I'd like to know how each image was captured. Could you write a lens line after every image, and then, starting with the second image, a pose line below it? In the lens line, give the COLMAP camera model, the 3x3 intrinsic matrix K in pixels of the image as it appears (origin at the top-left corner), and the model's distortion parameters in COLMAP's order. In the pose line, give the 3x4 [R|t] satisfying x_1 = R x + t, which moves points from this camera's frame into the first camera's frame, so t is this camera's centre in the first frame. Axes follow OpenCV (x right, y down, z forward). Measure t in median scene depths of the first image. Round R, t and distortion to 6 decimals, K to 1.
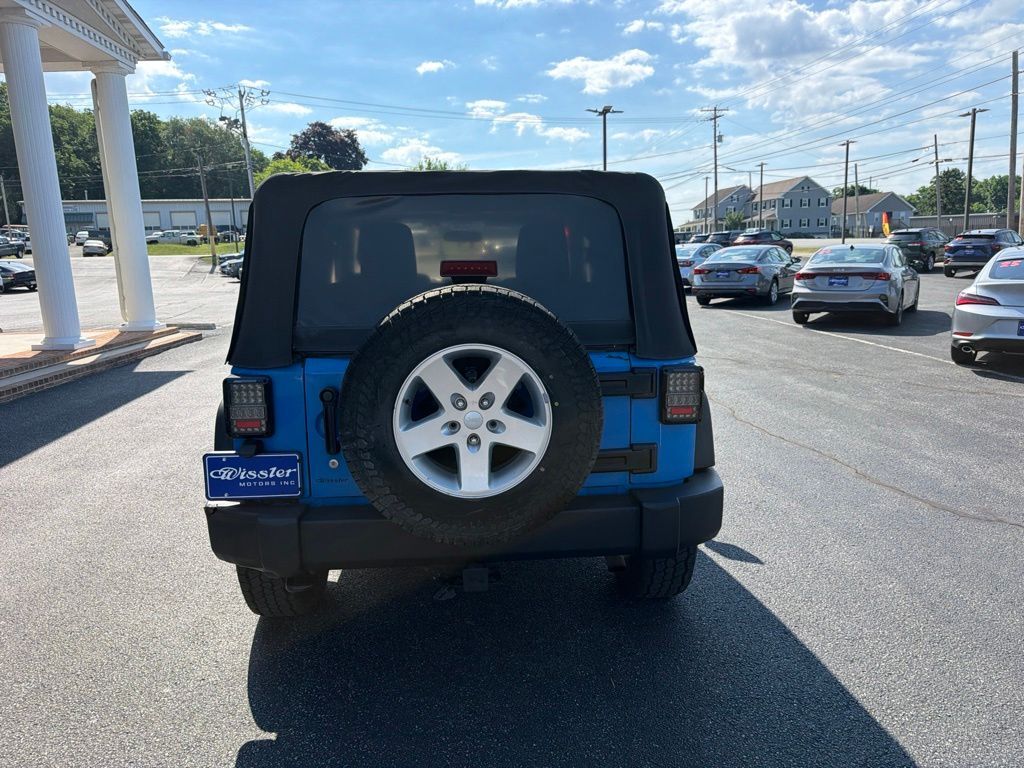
lens RADIAL K [[721.4, 0, 550.6], [0, 721.4, 386.2], [0, 0, 1]] dist [0.014952, -0.007418]
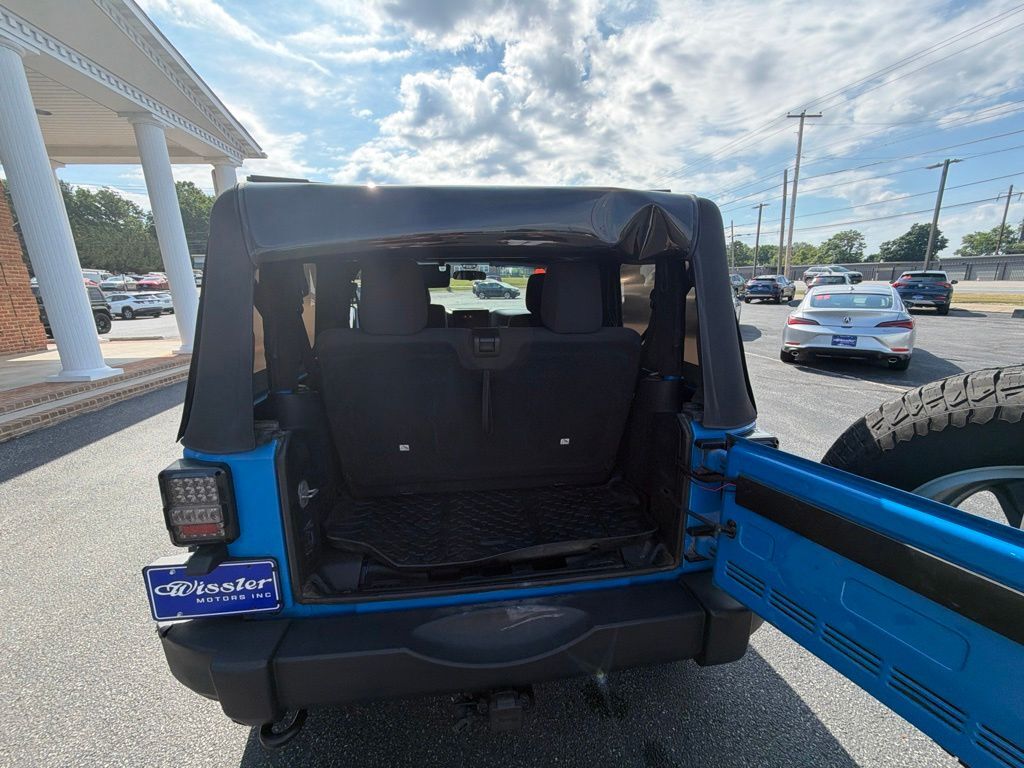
lens RADIAL K [[410.0, 0, 525.8], [0, 410.0, 383.3], [0, 0, 1]] dist [-0.001135, -0.000274]
pose [[0.999357, -0.004382, 0.035579, -0.095400], [0.002695, 0.998876, 0.047323, -0.114074], [-0.035747, -0.047197, 0.998246, 0.563021]]
